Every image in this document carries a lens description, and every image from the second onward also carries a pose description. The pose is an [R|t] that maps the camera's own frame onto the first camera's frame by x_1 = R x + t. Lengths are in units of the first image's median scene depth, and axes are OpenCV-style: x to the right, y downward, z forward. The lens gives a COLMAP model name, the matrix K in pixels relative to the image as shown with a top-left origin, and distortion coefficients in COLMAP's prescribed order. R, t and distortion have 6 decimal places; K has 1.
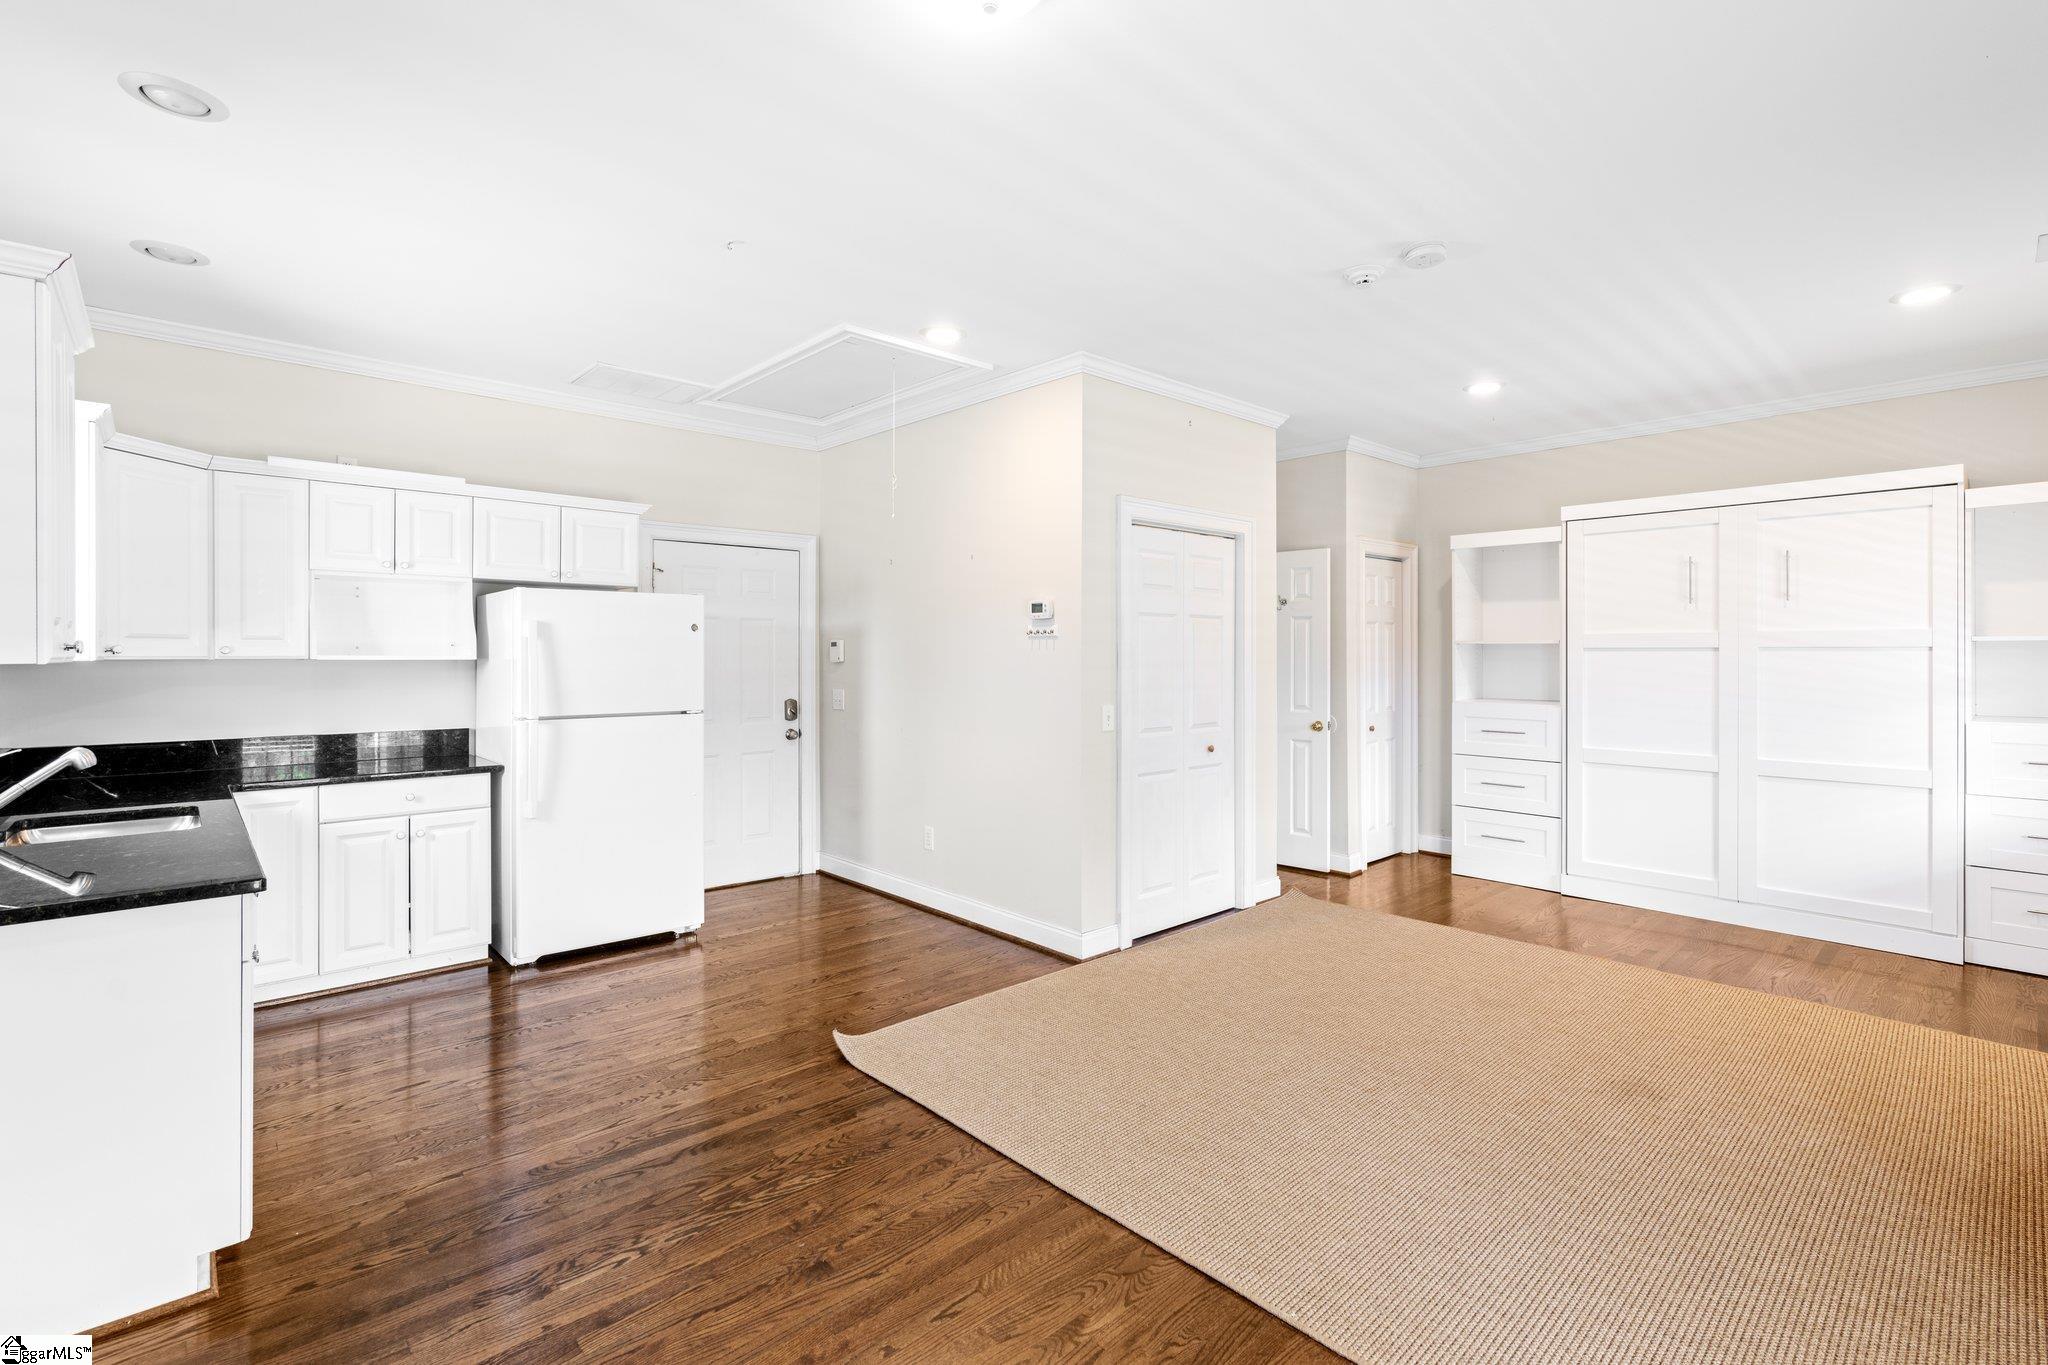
lens RADIAL K [[924.6, 0, 1026.1], [0, 924.6, 663.1], [0, 0, 1]] dist [-0.002981, 0.000646]
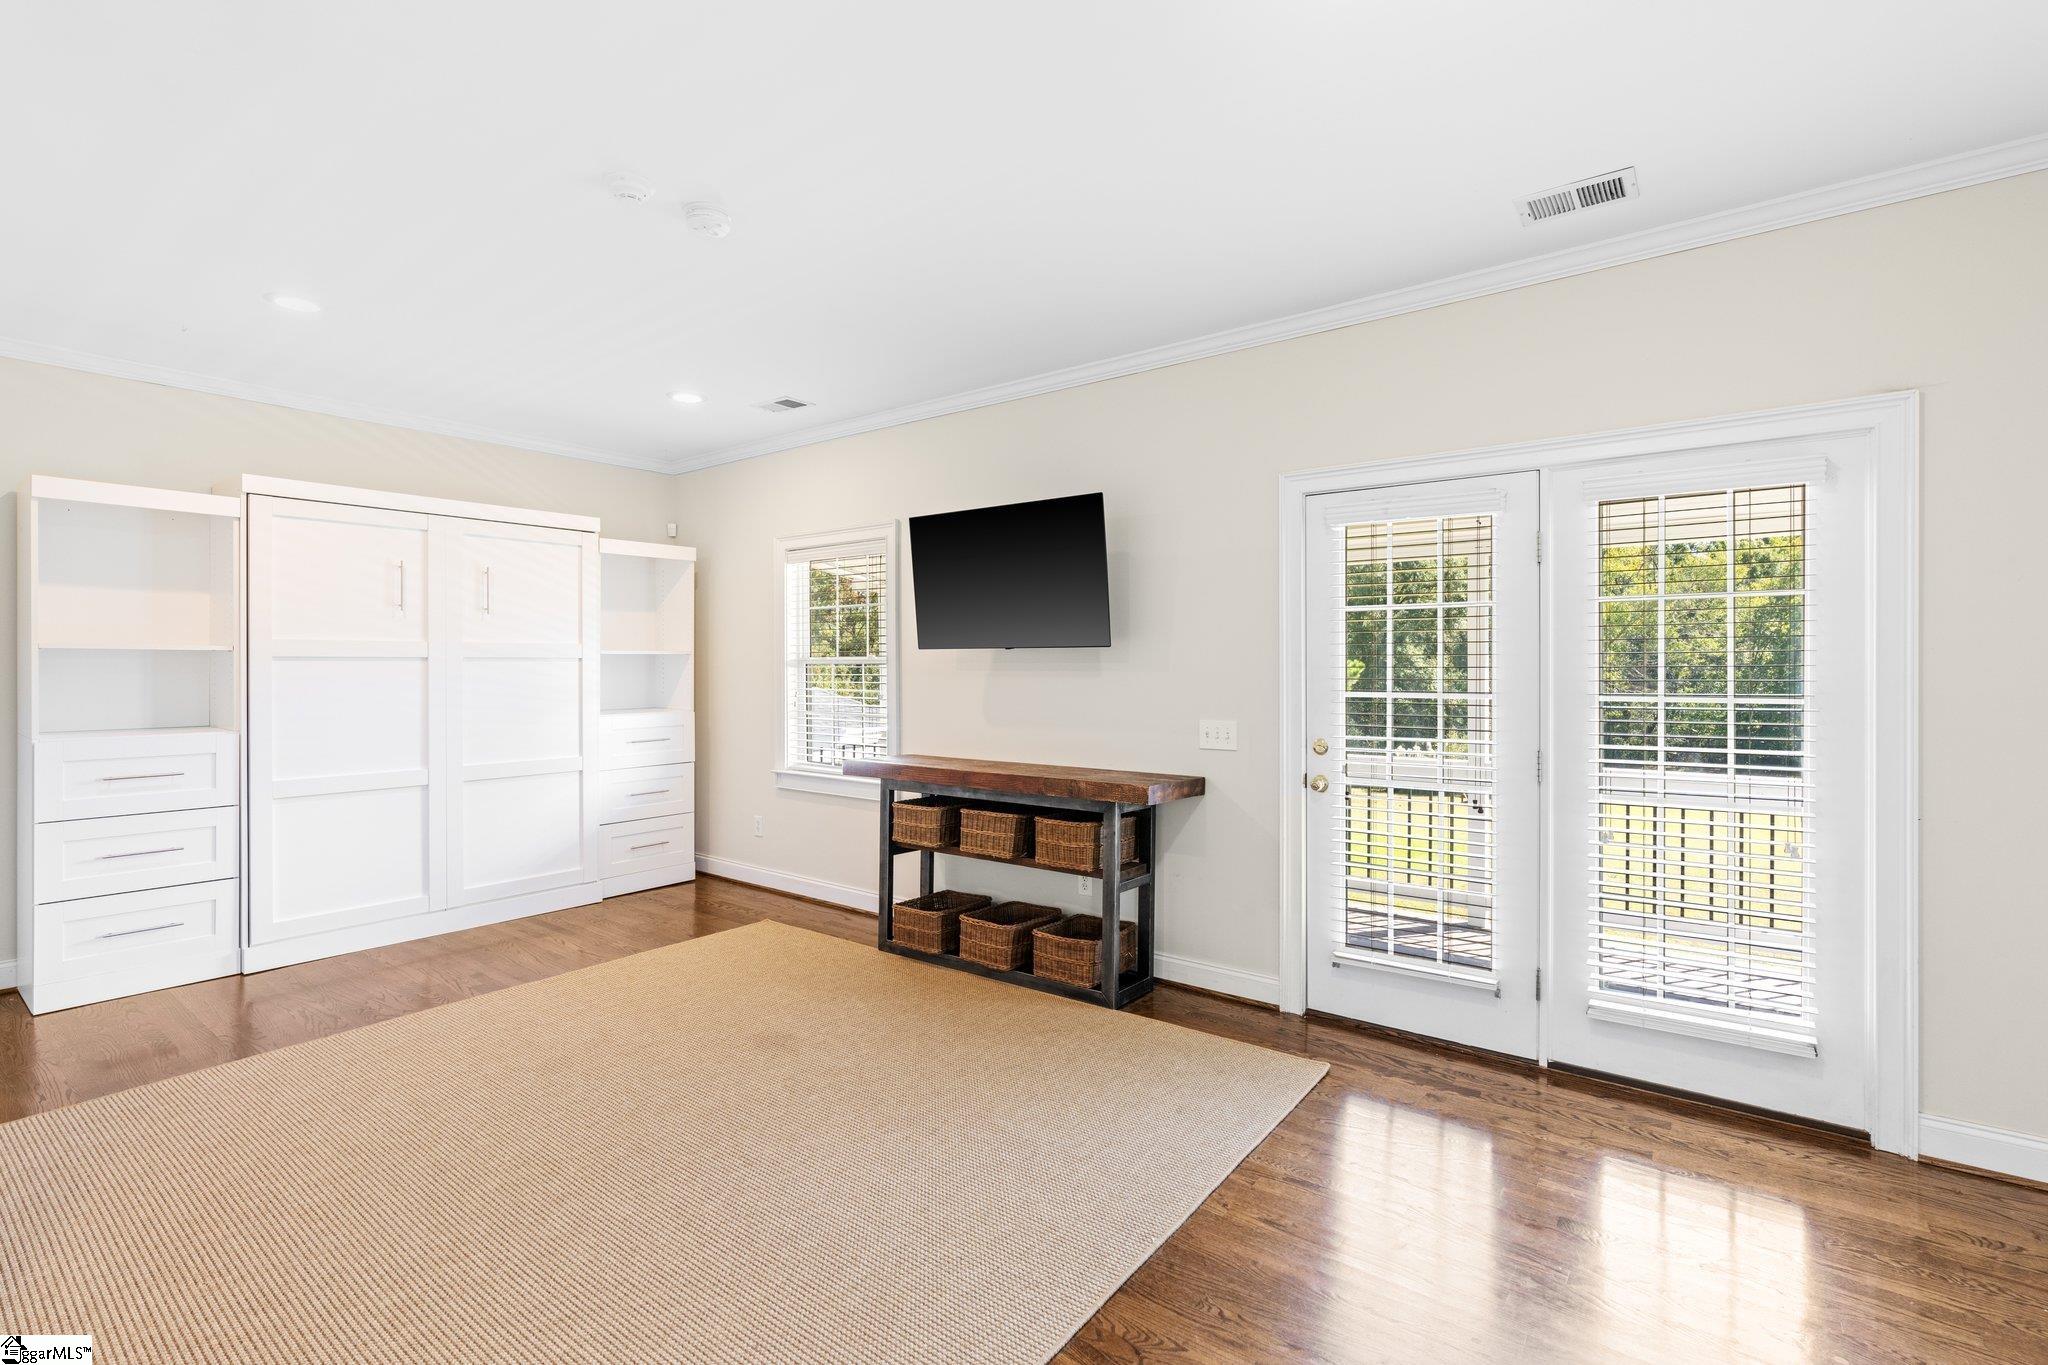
lens RADIAL K [[931.7, 0, 1024.0], [0, 931.7, 682.5], [0, 0, 1]] dist [-0.003318, 0.000301]
pose [[-0.157285, -0.020053, 0.987350, -0.320130], [0.012227, 0.999678, 0.022251, -0.004782], [-0.987478, 0.015572, -0.156989, 0.524635]]
